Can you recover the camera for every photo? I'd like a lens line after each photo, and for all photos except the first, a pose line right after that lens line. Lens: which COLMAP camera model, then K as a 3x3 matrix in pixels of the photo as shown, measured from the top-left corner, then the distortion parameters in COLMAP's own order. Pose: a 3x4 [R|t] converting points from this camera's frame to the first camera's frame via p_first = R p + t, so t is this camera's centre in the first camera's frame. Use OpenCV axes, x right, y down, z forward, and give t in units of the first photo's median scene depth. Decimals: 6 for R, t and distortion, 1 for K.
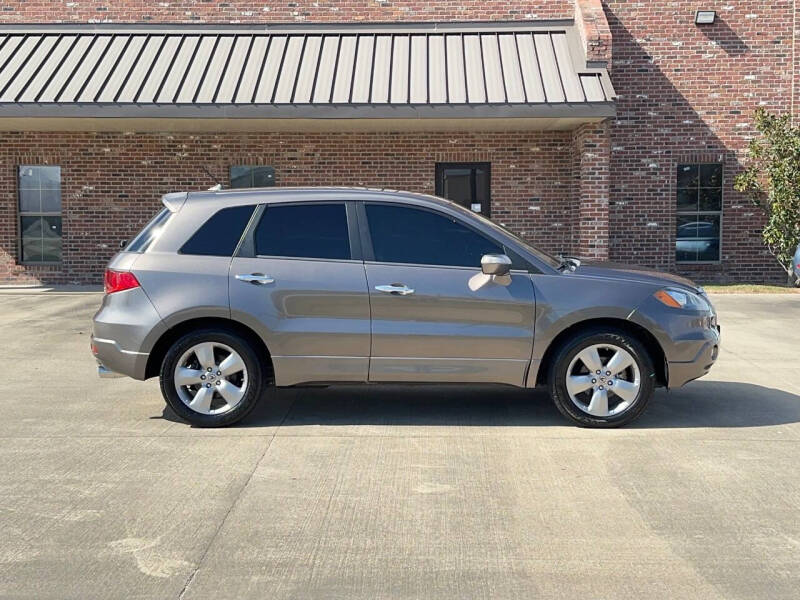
lens RADIAL K [[1091.5, 0, 400.0], [0, 1091.5, 300.0], [0, 0, 1]] dist [0.200267, -0.425417]
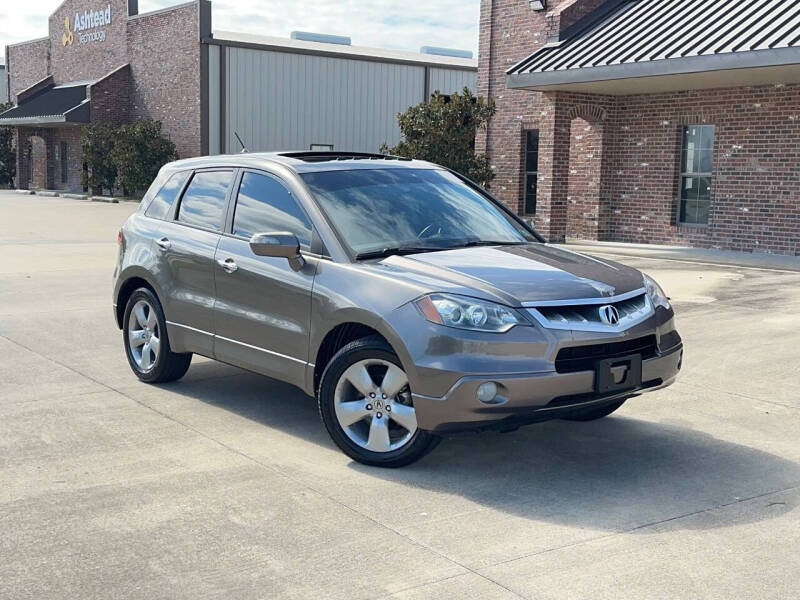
lens RADIAL K [[1097.5, 0, 464.9], [0, 1097.5, 301.8], [0, 0, 1]] dist [0.246497, -0.375405]
pose [[0.642895, 0.104760, -0.758757, 0.305843], [-0.074304, 0.994461, 0.074345, -0.023759], [0.762342, 0.008582, 0.647117, 0.209725]]
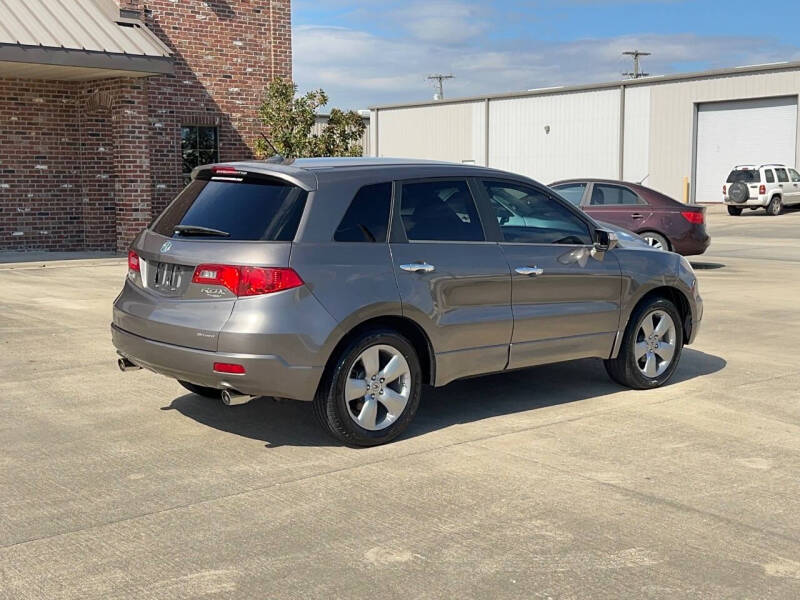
lens RADIAL K [[1091.5, 0, 400.0], [0, 1091.5, 300.0], [0, 0, 1]] dist [0.200267, -0.425417]
pose [[0.740545, -0.072214, 0.668115, -0.273554], [0.043607, 0.997278, 0.059457, -0.017404], [-0.670590, -0.014896, 0.741678, 0.137682]]
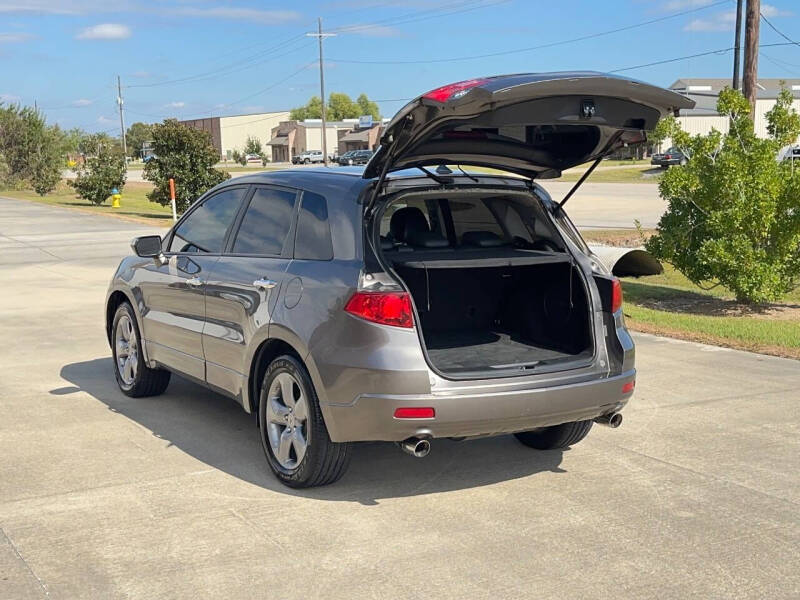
lens RADIAL K [[1100.0, 0, 393.4], [0, 1100.0, 301.6], [0, 0, 1]] dist [0.187506, -0.381826]
pose [[-0.527157, -0.099642, 0.843906, -0.321052], [0.075953, 0.983602, 0.163581, -0.057755], [-0.846367, 0.150330, -0.510944, 0.591453]]
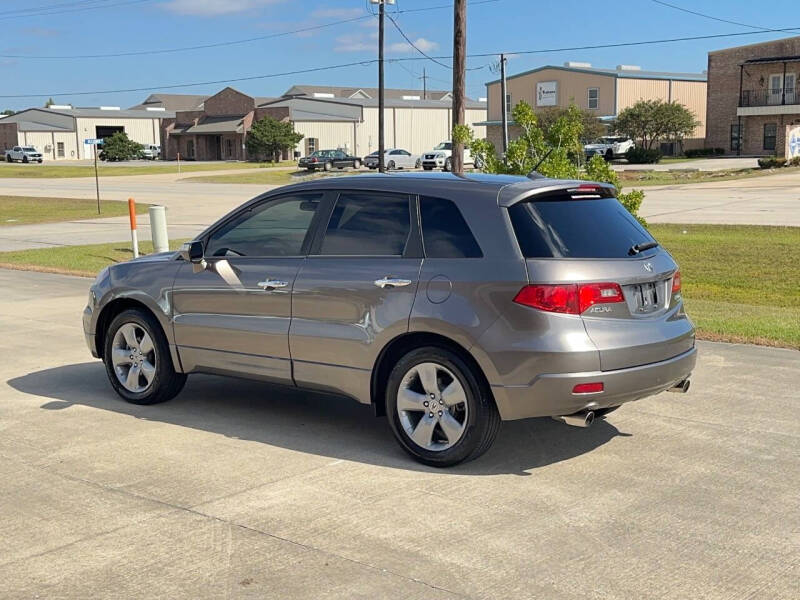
lens RADIAL K [[1091.5, 0, 400.0], [0, 1091.5, 300.0], [0, 0, 1]] dist [0.200267, -0.425417]
pose [[-0.787925, -0.070036, 0.611776, -0.246799], [0.056637, 0.981057, 0.185256, -0.070273], [-0.613162, 0.180617, -0.769032, 0.713280]]
